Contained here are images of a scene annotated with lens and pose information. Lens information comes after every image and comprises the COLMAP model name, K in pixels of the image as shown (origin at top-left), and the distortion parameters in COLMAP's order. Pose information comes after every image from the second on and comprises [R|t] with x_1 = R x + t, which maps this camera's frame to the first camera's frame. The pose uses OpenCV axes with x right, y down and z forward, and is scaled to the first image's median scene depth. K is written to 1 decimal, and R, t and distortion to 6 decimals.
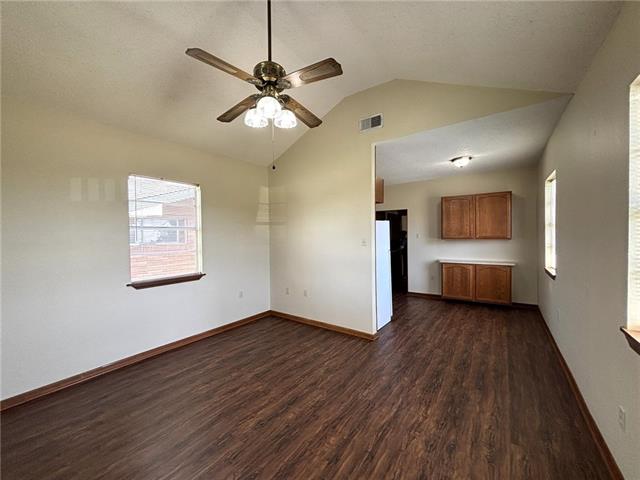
lens RADIAL K [[260.0, 0, 325.6], [0, 260.0, 238.8], [0, 0, 1]] dist [0.001727, 0.000508]
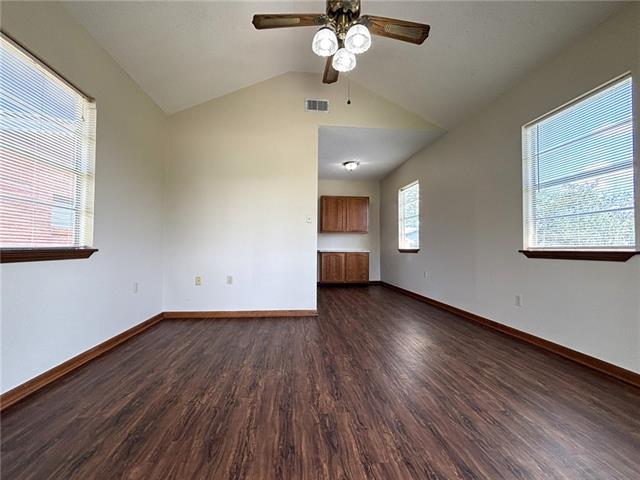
lens RADIAL K [[260.0, 0, 322.3], [0, 260.0, 242.1], [0, 0, 1]] dist [0.001727, 0.000508]
pose [[0.746978, 0.029276, 0.664204, -0.529966], [-0.004969, 0.999248, -0.038455, 0.155039], [-0.664831, 0.025425, 0.746561, 0.238210]]
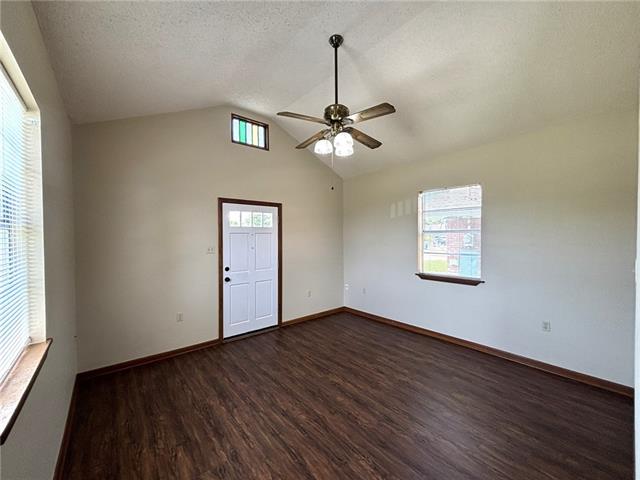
lens RADIAL K [[260.0, 0, 310.5], [0, 260.0, 240.8], [0, 0, 1]] dist [0.001727, 0.000508]
pose [[-0.295225, 0.032384, -0.954879, 0.637070], [-0.002669, 0.999394, 0.034719, -0.039645], [0.955424, 0.012798, -0.294960, 0.779369]]
